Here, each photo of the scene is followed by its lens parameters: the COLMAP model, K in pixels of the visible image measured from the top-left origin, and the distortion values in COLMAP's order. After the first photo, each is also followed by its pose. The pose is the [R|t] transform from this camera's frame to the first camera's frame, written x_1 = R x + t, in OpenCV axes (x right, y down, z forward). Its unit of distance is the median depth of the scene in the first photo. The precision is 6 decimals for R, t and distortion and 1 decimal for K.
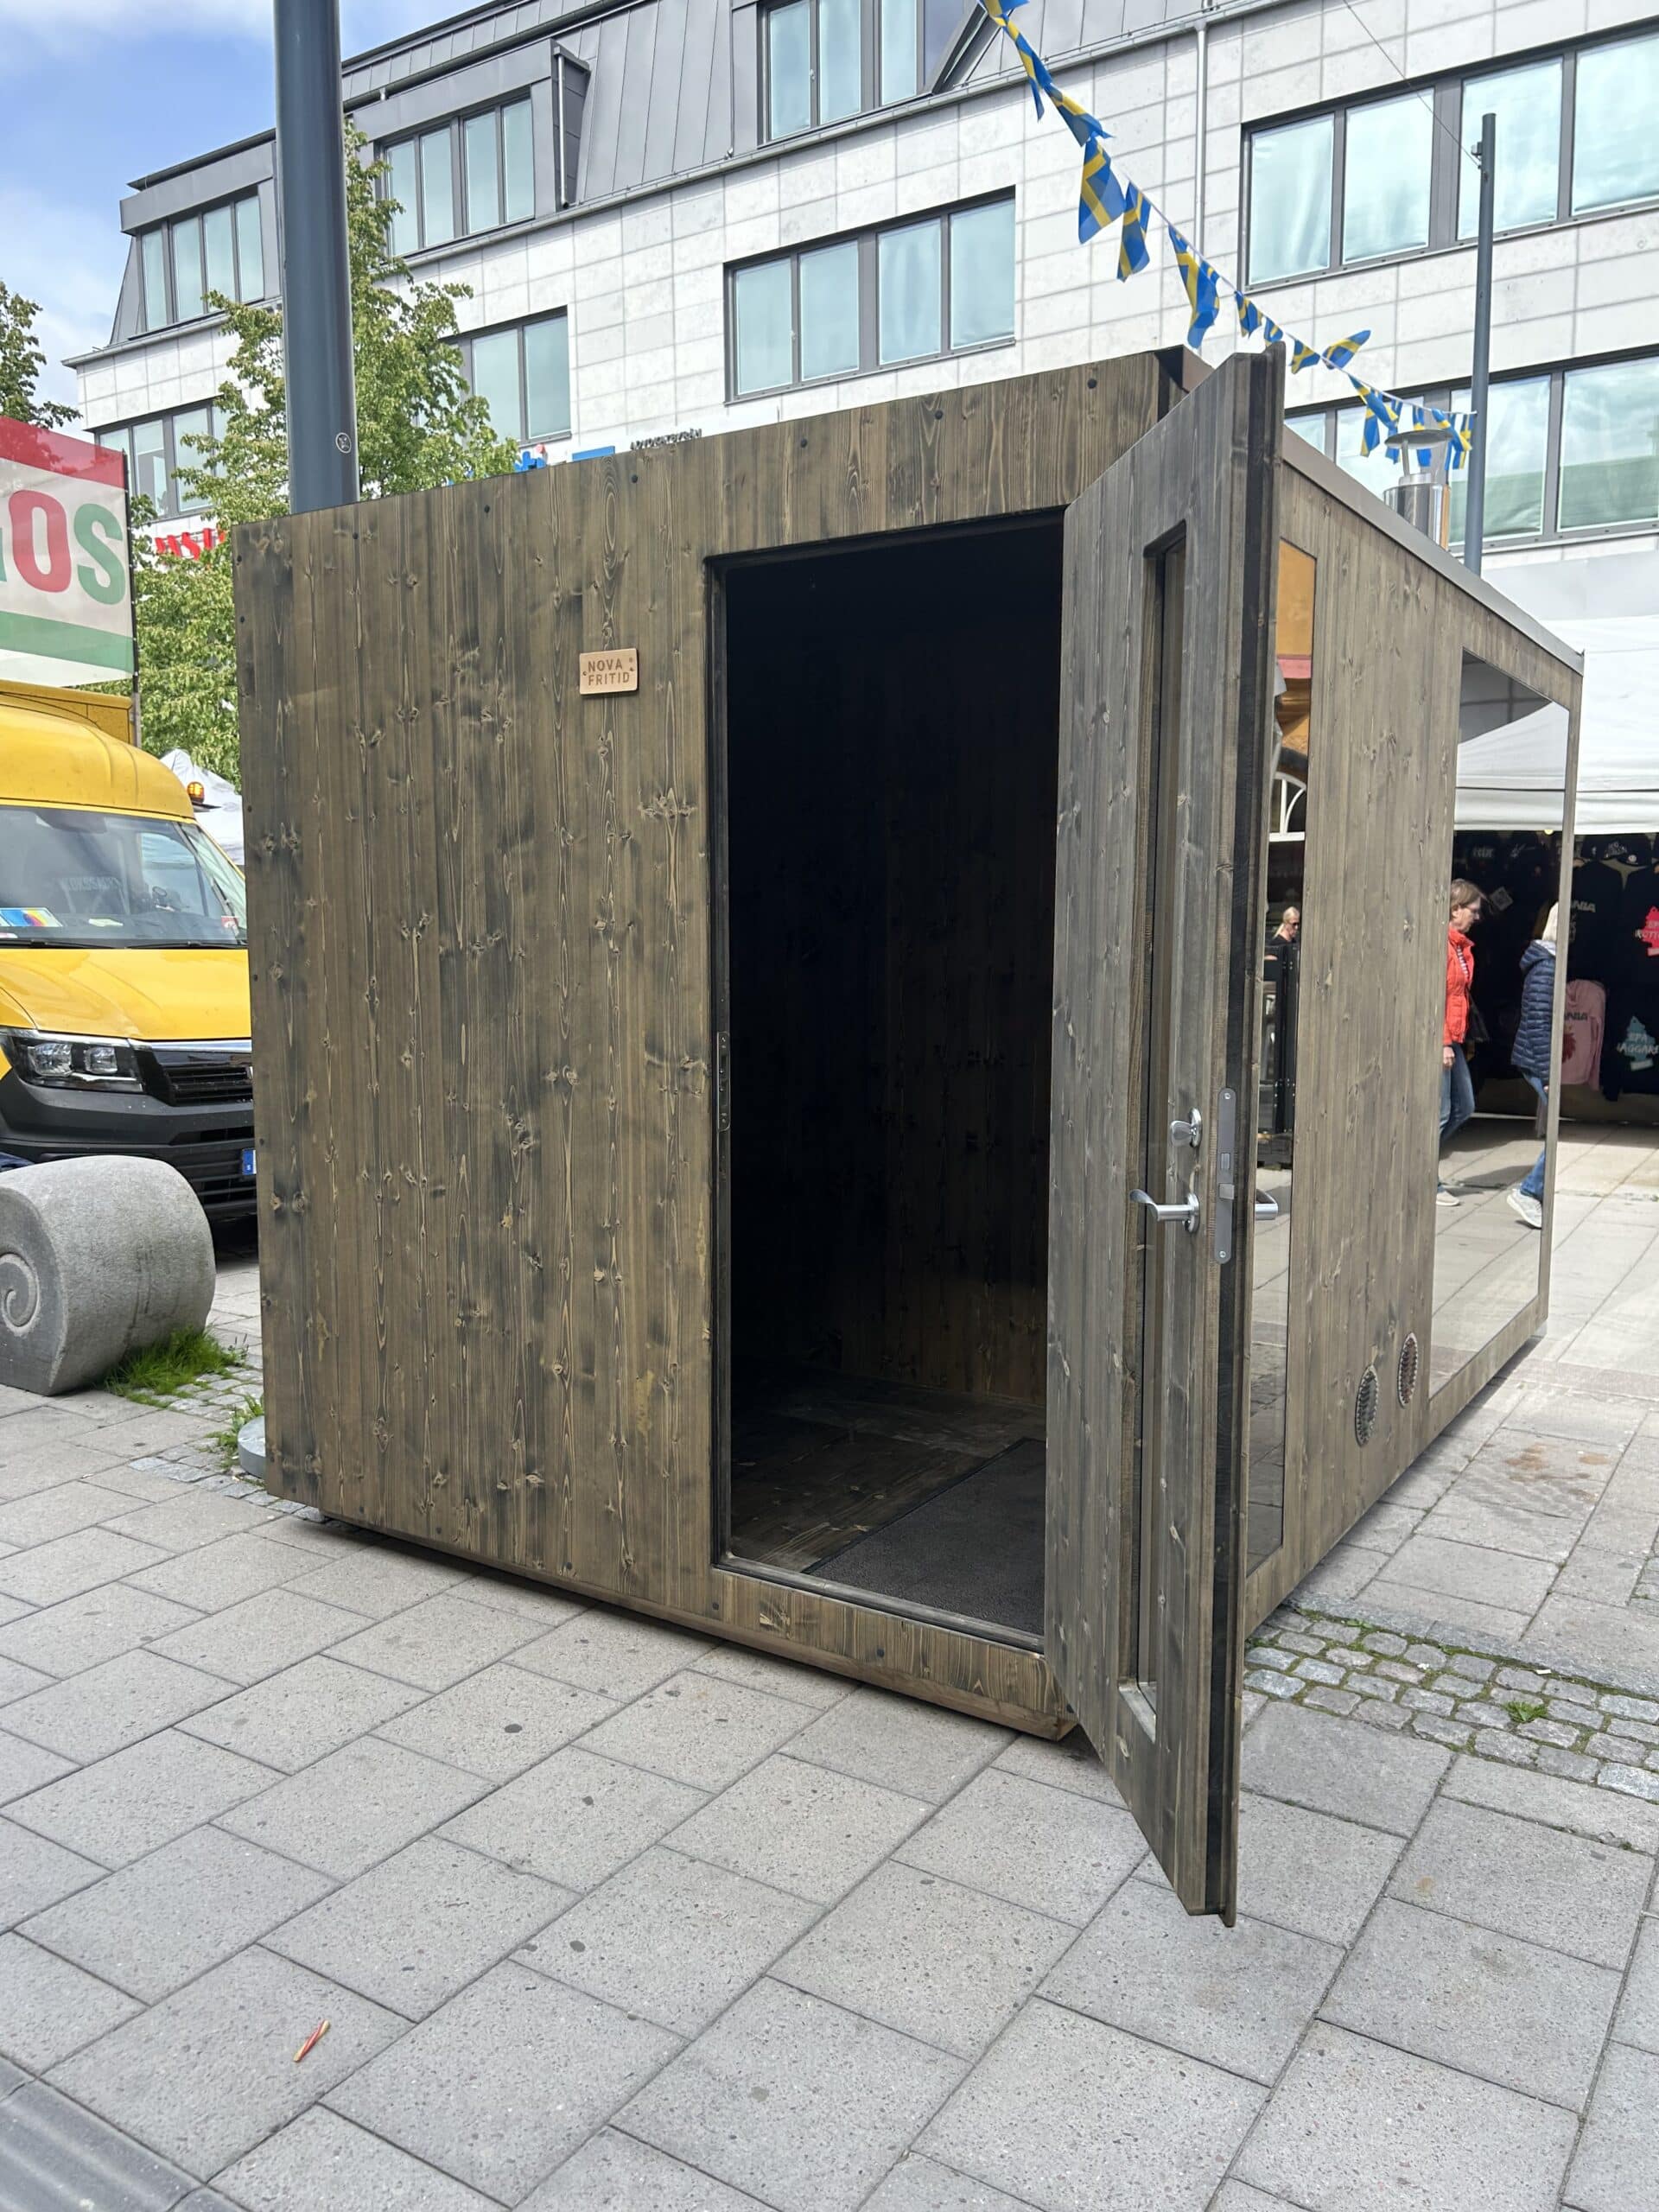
lens RADIAL K [[1652.3, 0, 829.5], [0, 1652.3, 1106.0], [0, 0, 1]] dist [0.029014, -0.030555]
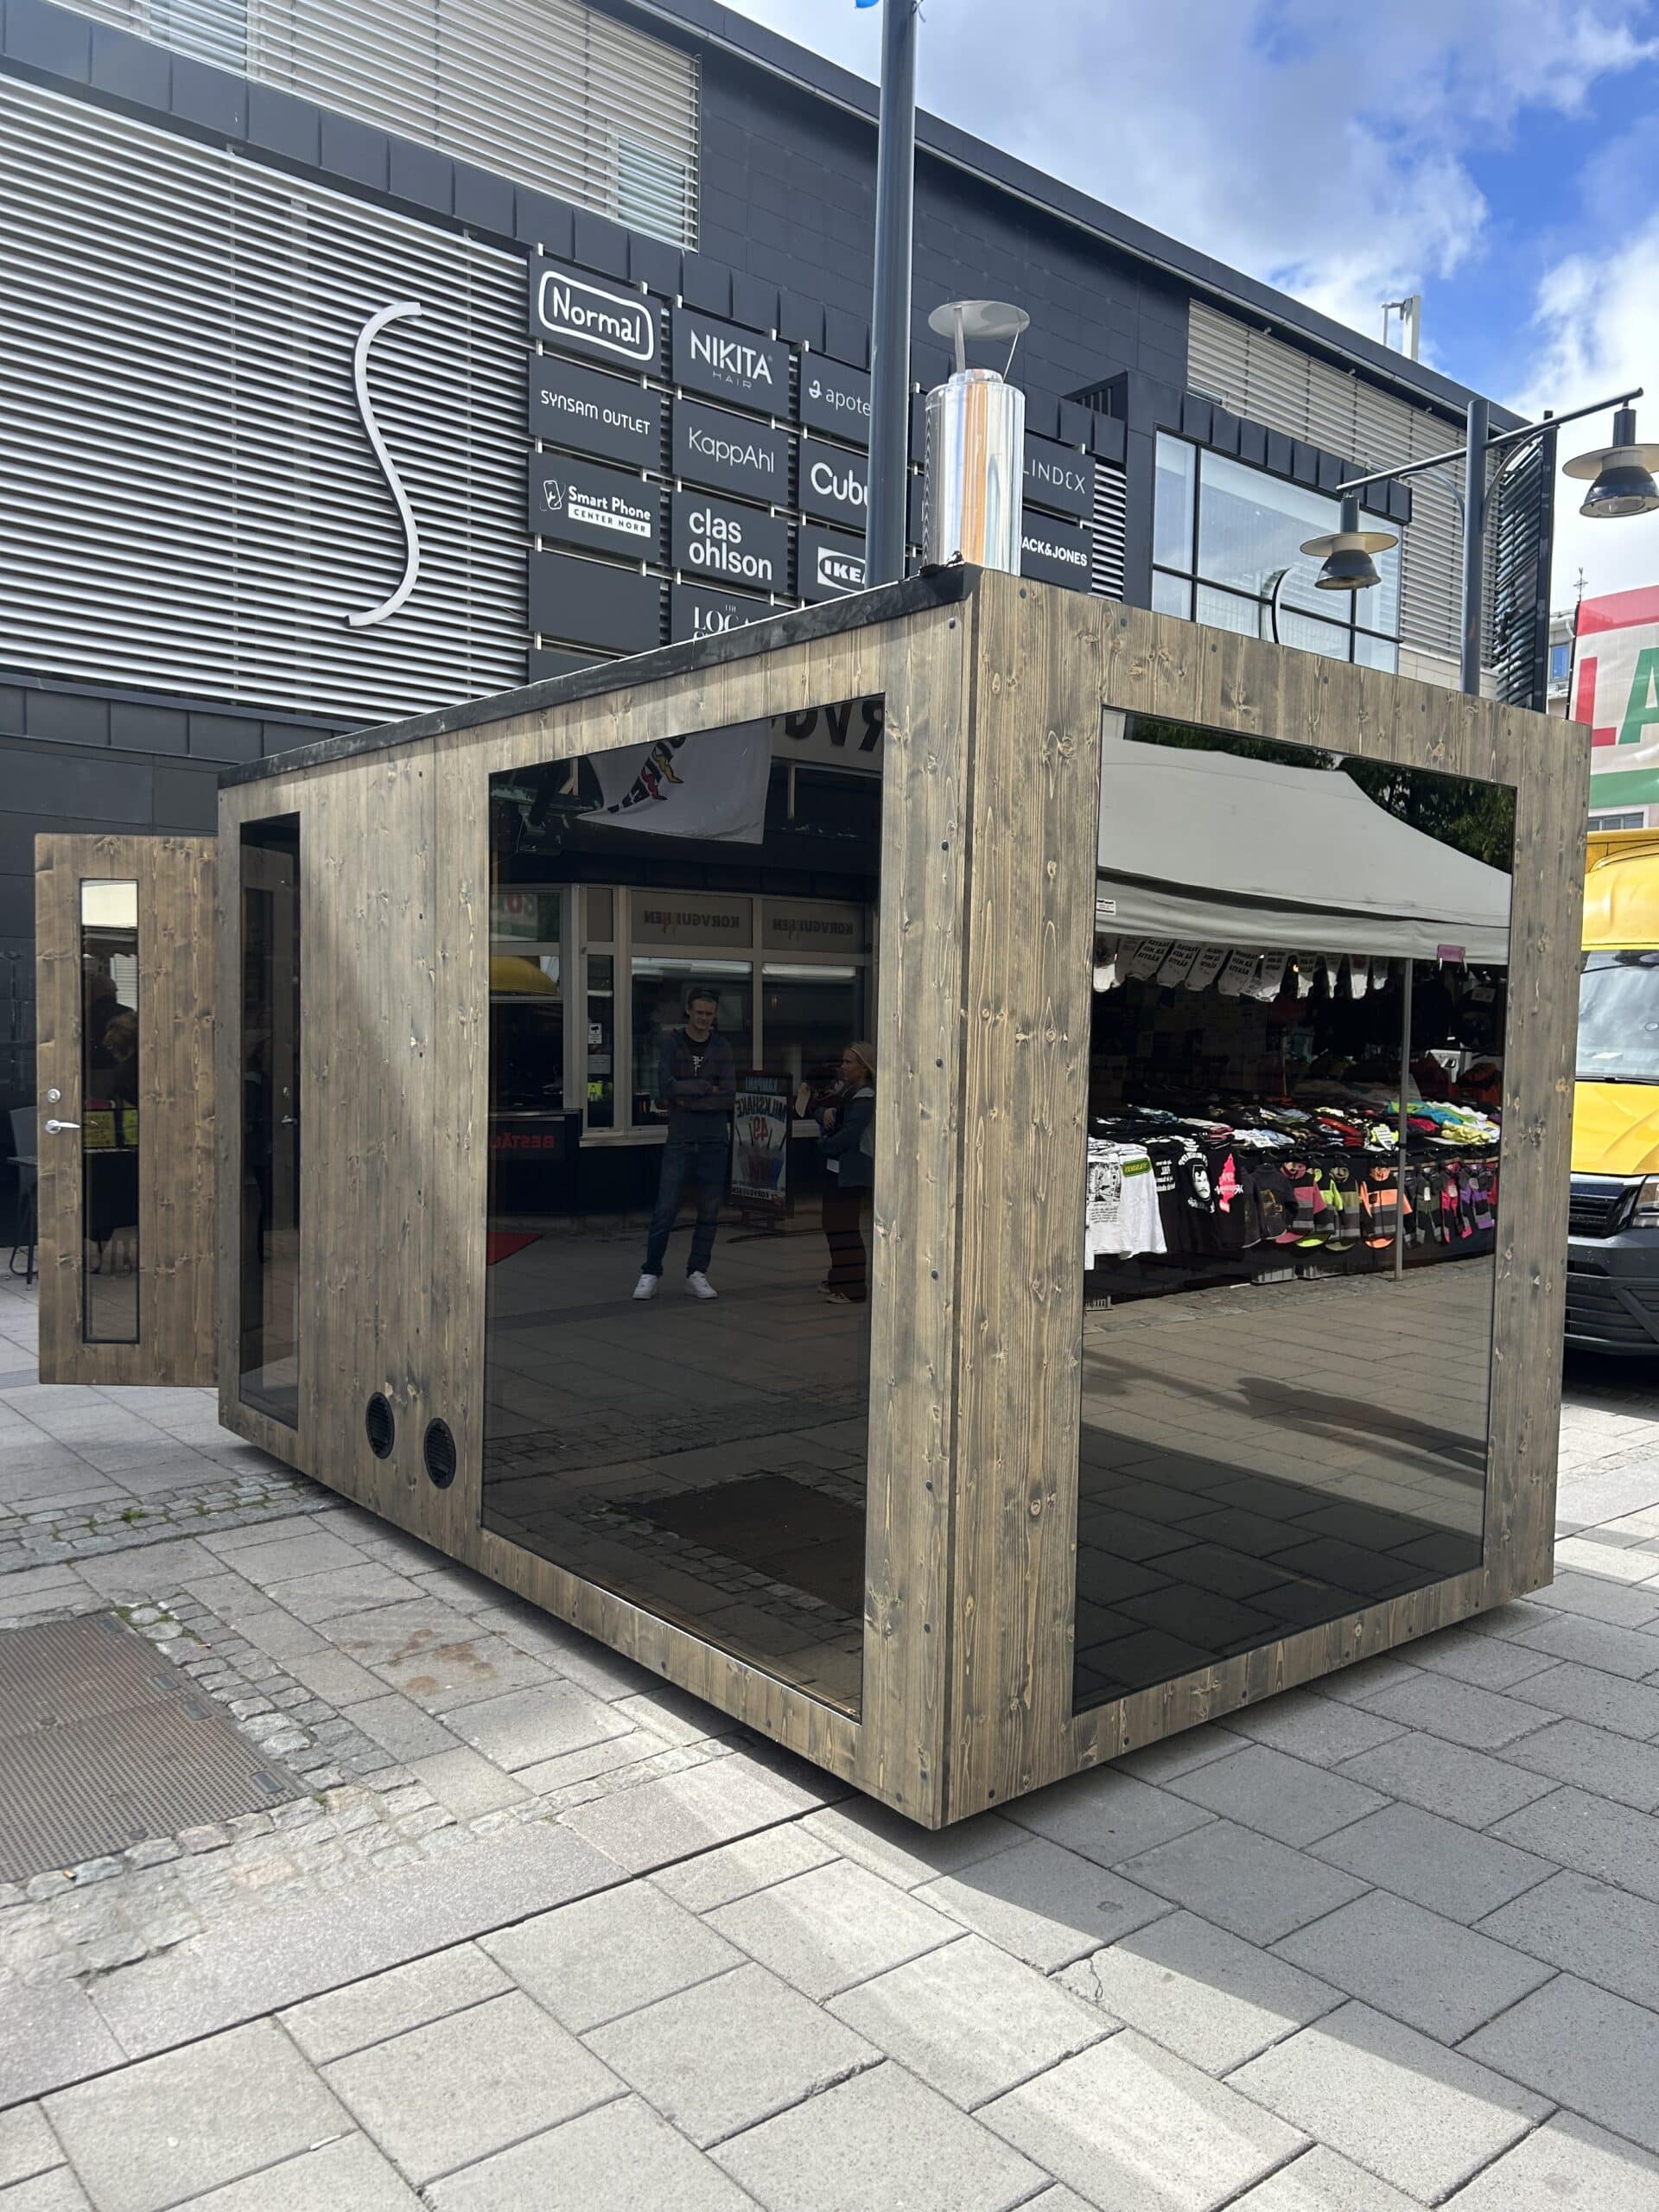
lens RADIAL K [[1652.3, 0, 829.5], [0, 1652.3, 1106.0], [0, 0, 1]] dist [0.029014, -0.030555]
pose [[-0.296393, 0.042985, -0.954098, 1.207783], [-0.129182, 0.988002, 0.084643, -0.175604], [0.946289, 0.148340, -0.287283, 1.418397]]
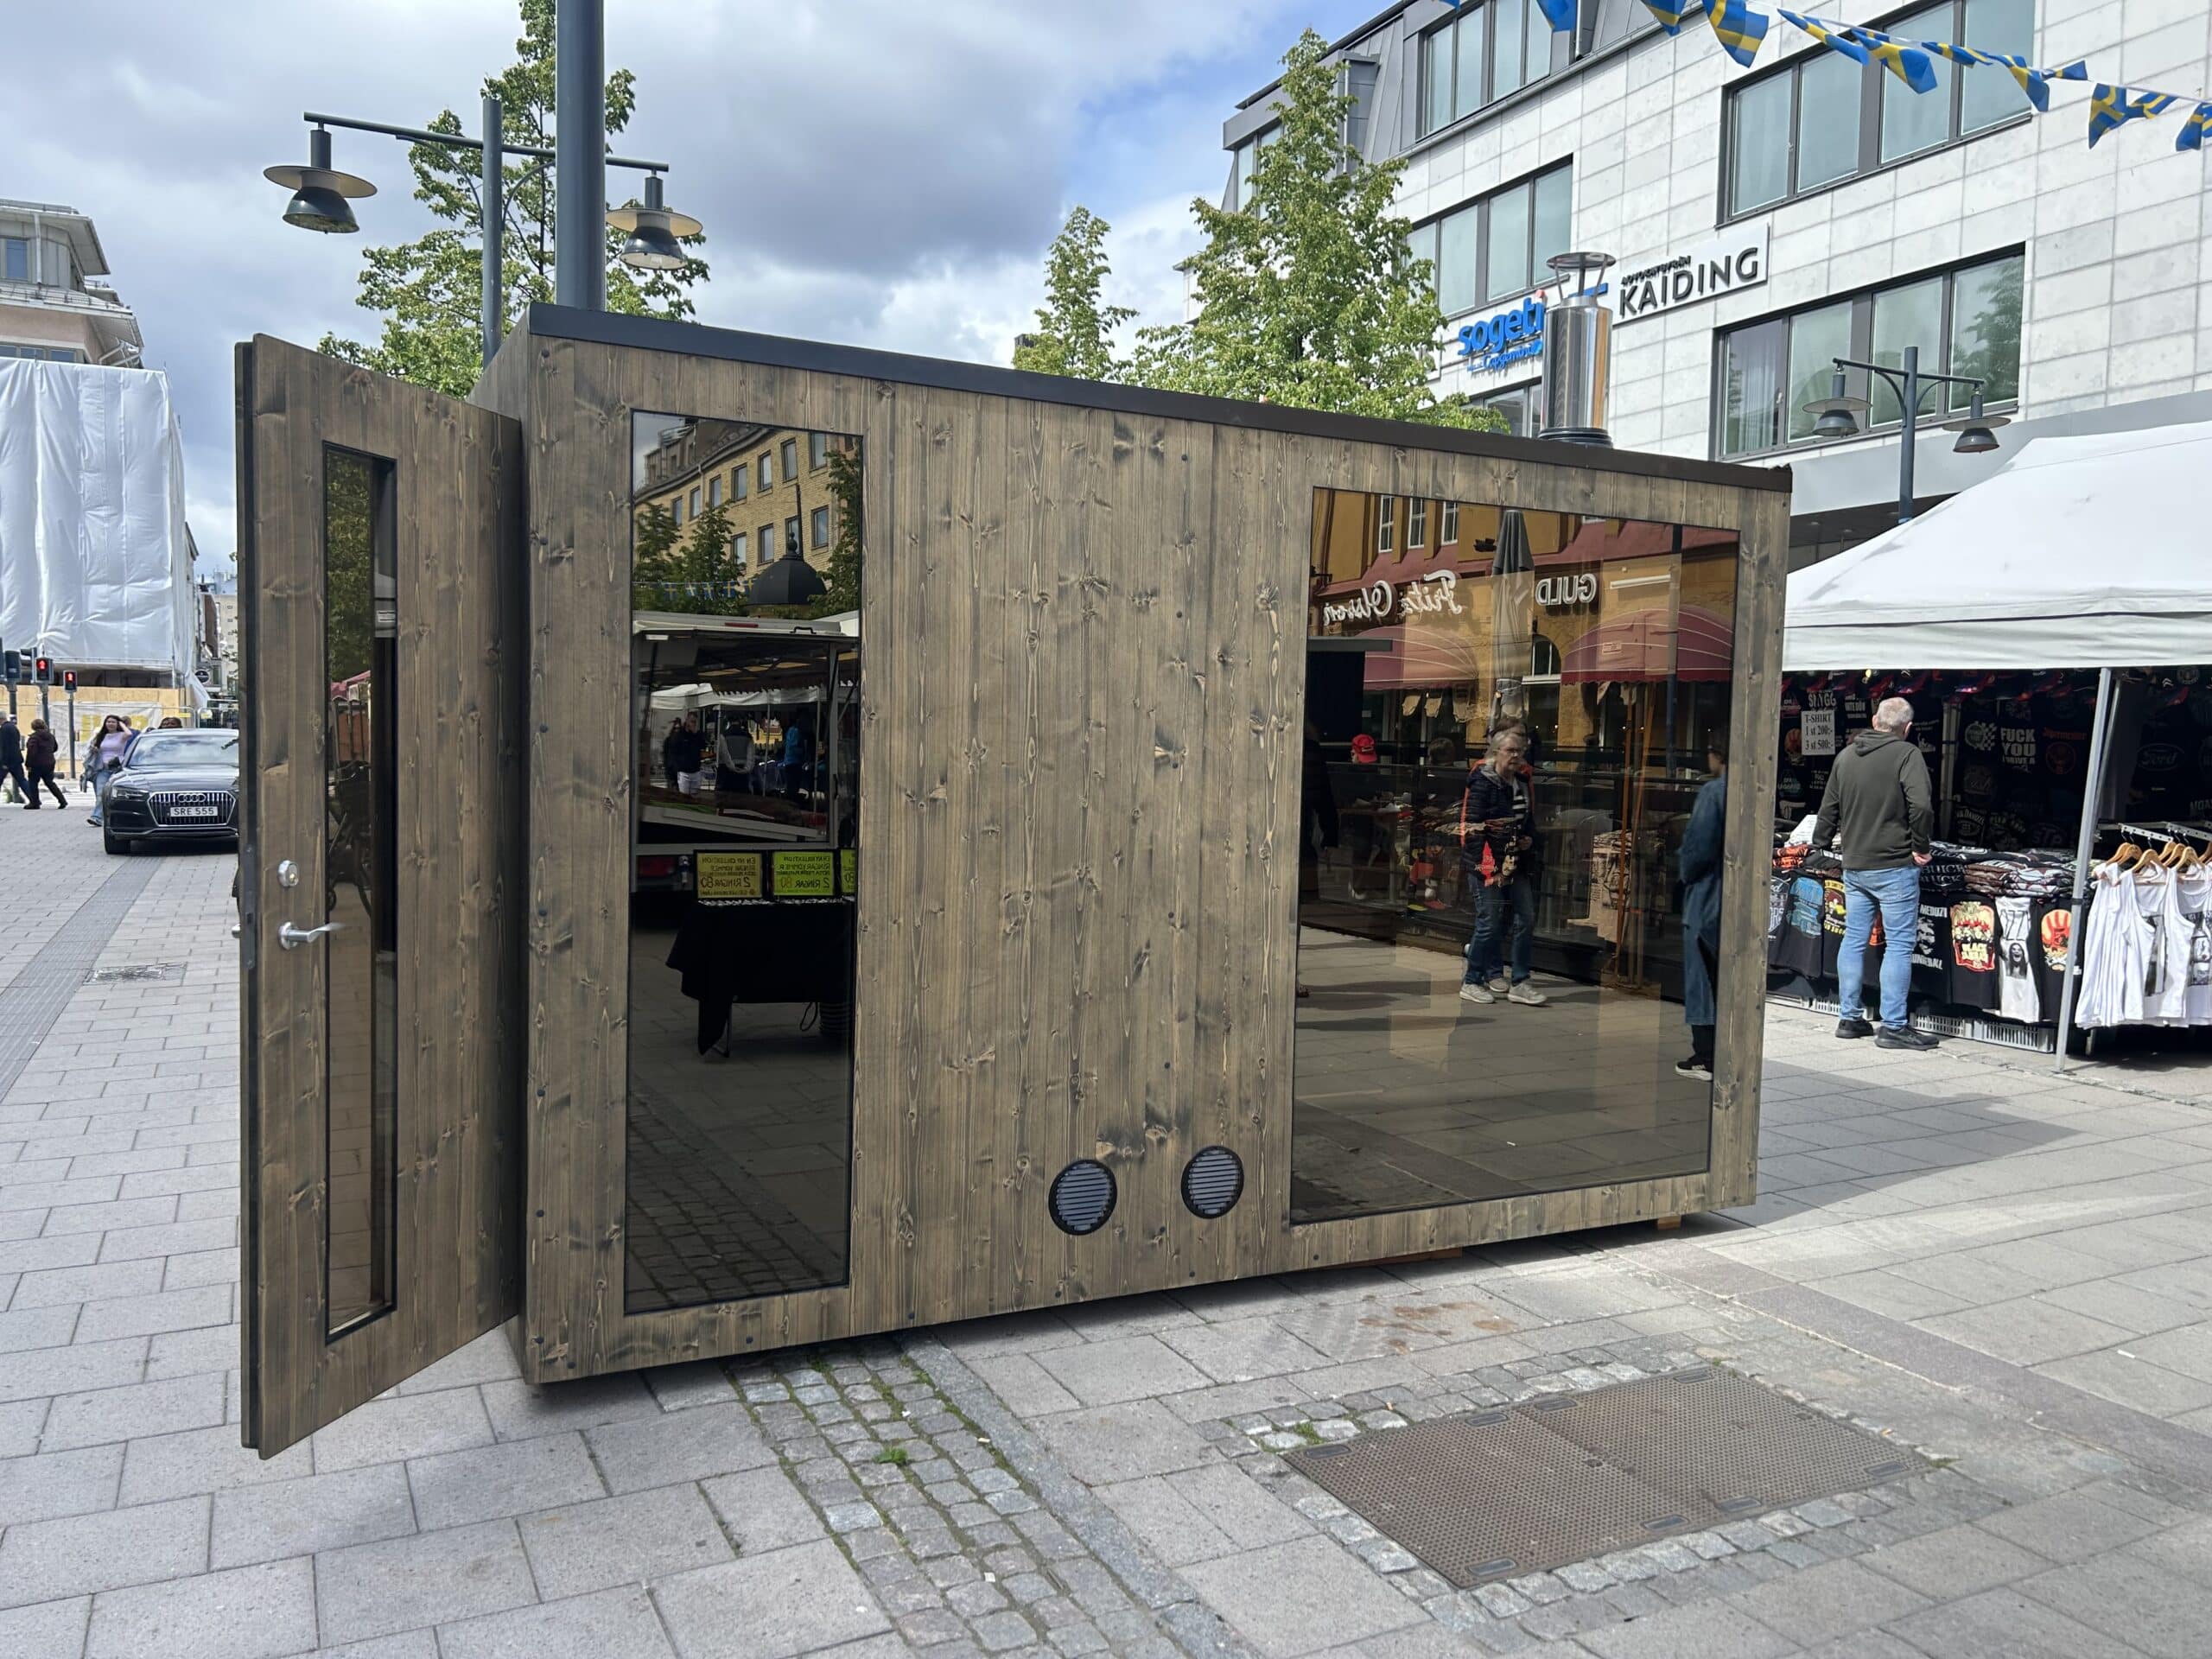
lens RADIAL K [[1652.3, 0, 1116.7], [0, 1652.3, 829.3], [0, 0, 1]] dist [0.029014, -0.030555]
pose [[0.865959, 0.045054, -0.498082, 0.744235], [-0.077525, 0.995988, -0.044693, -0.007447], [0.494070, 0.077316, 0.865977, 0.064192]]
